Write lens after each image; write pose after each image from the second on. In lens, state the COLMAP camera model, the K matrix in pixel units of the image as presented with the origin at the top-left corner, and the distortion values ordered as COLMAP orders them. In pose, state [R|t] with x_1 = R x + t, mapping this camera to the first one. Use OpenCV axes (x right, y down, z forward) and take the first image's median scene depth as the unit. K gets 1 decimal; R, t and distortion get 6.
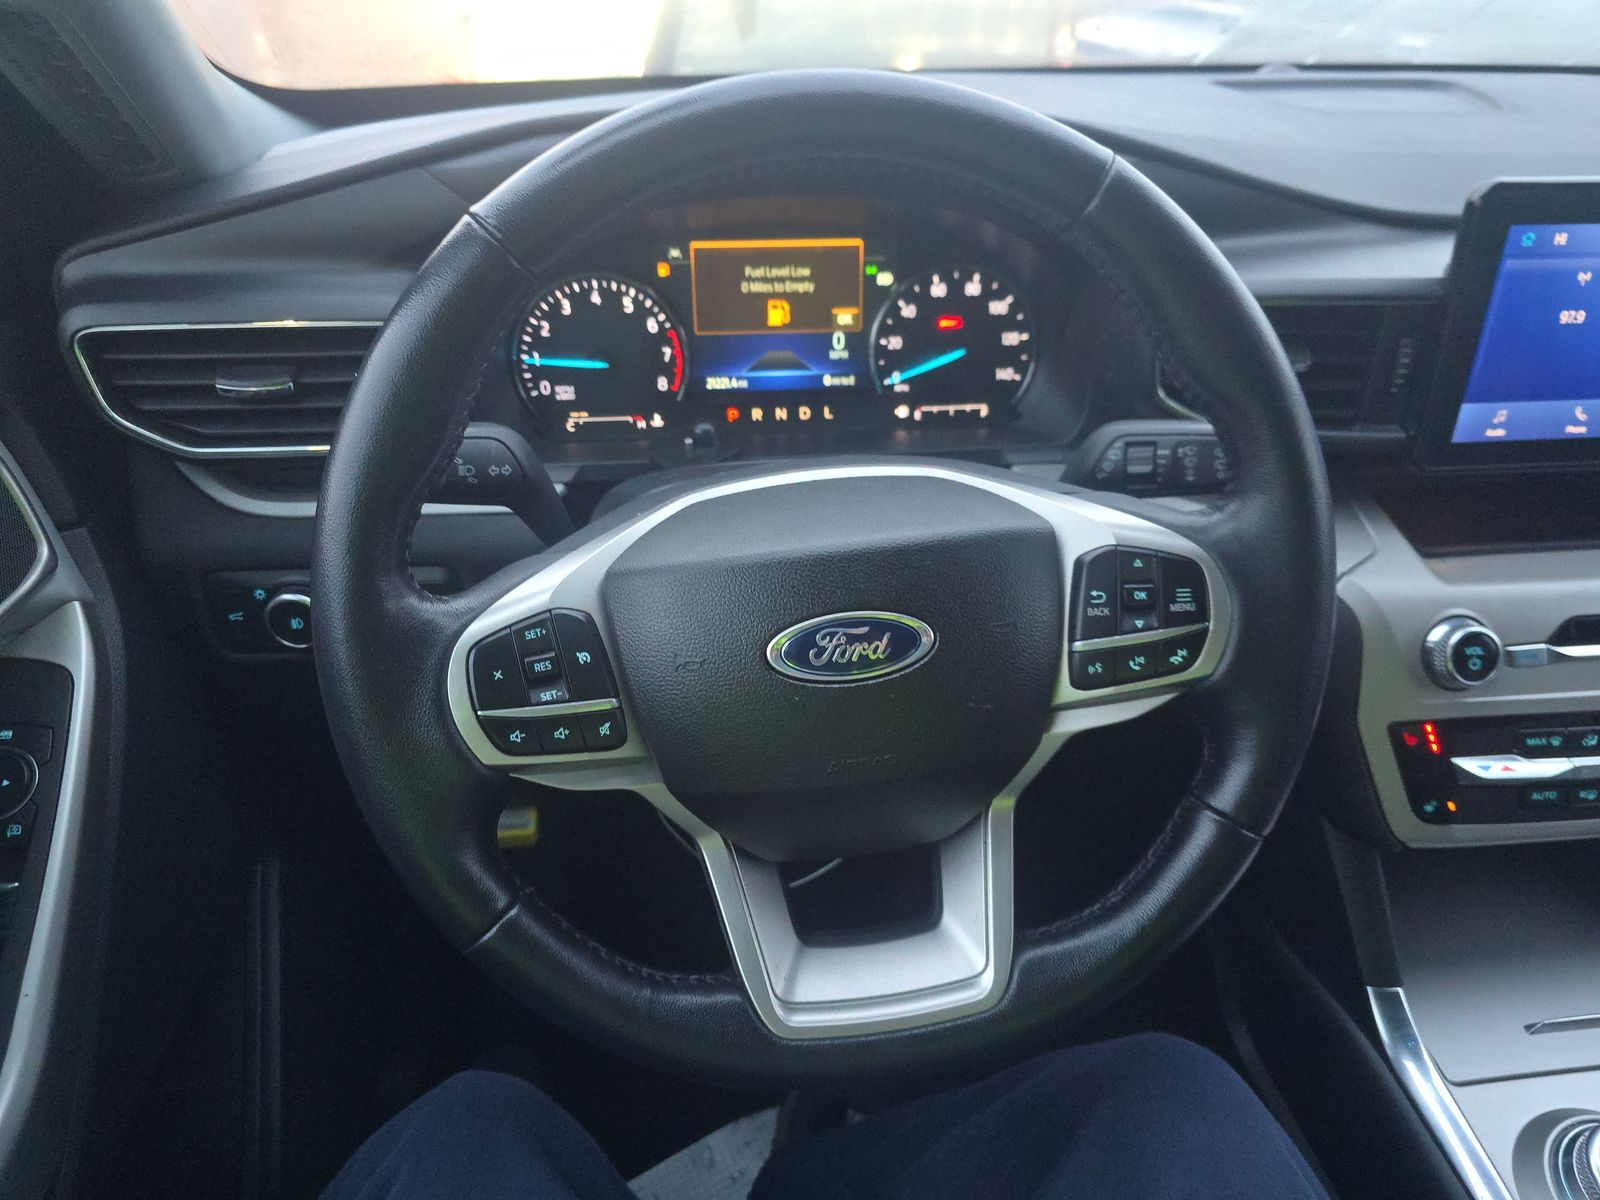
lens RADIAL K [[1066.9, 0, 790.9], [0, 1066.9, 606.6], [0, 0, 1]] dist [0.050557, -0.048182]
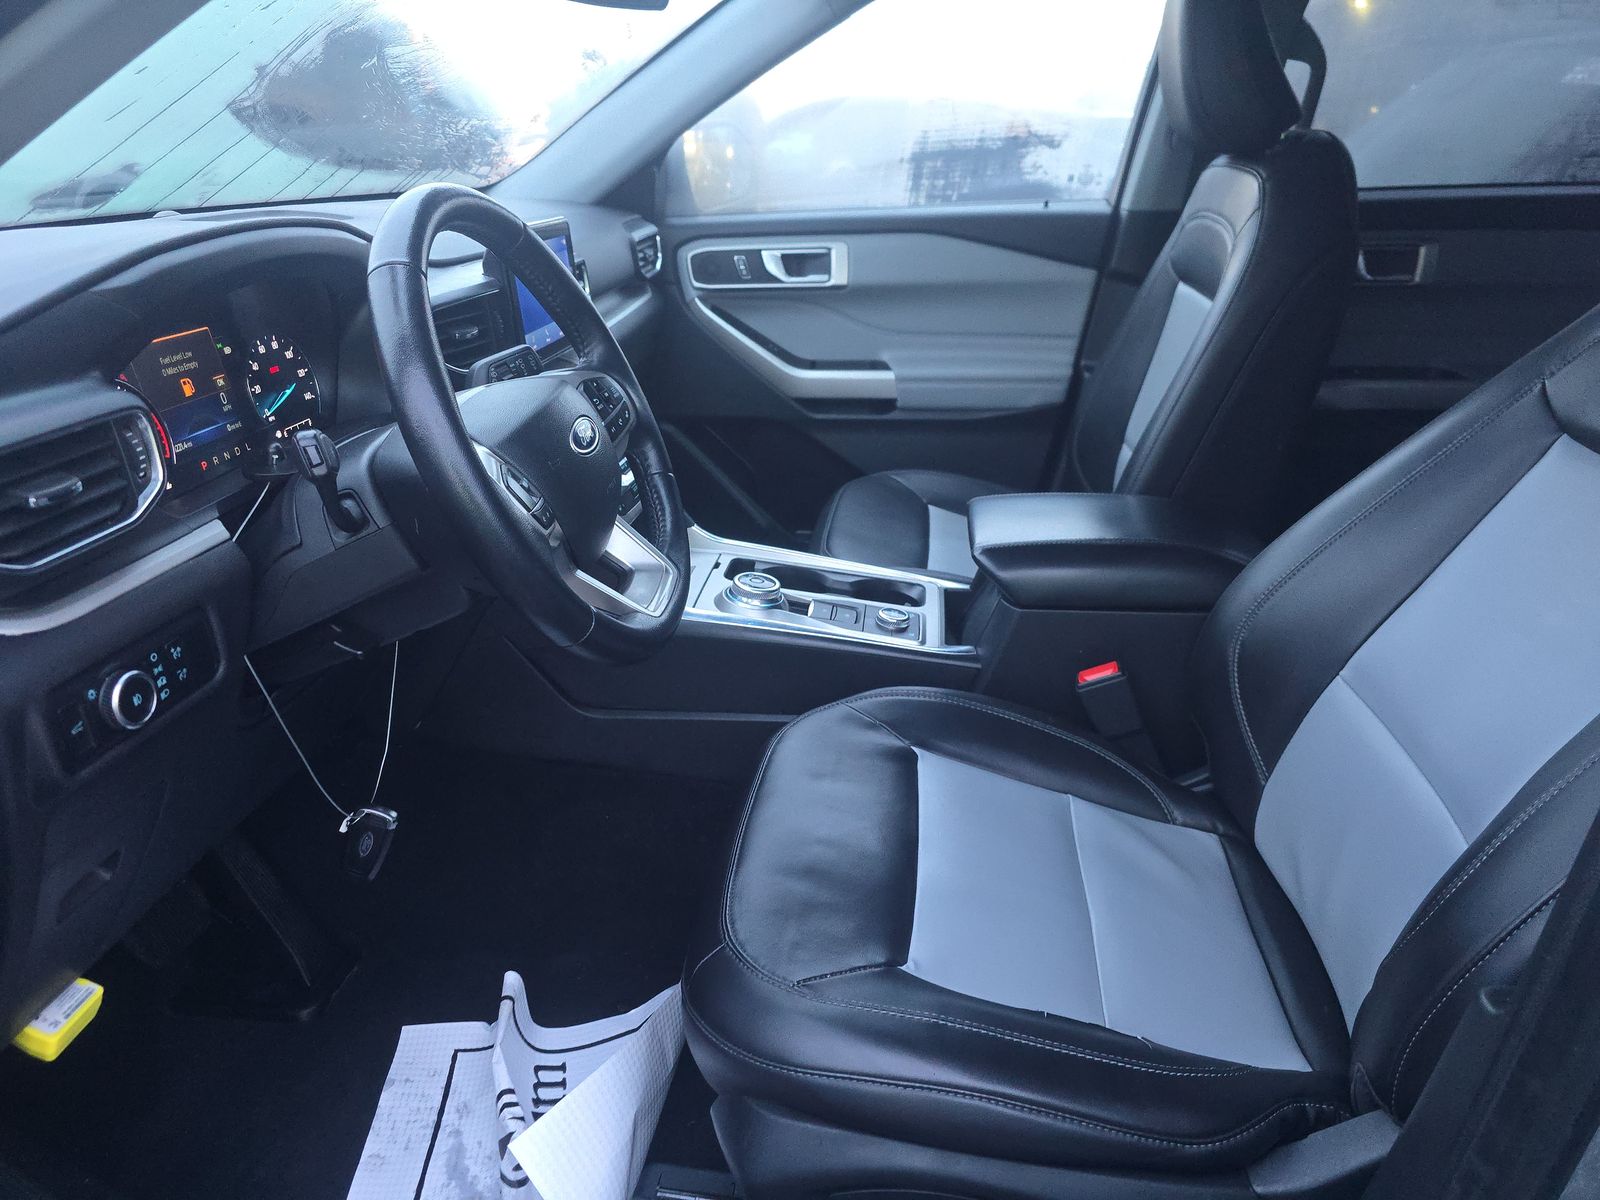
lens RADIAL K [[1098.9, 0, 797.0], [0, 1098.9, 604.2], [0, 0, 1]] dist [0.002667, 0.001177]
pose [[0.206286, -0.380972, 0.901281, -1.233730], [0.506211, 0.829804, 0.234897, 0.010641], [-0.837375, 0.407782, 0.364028, -0.016242]]
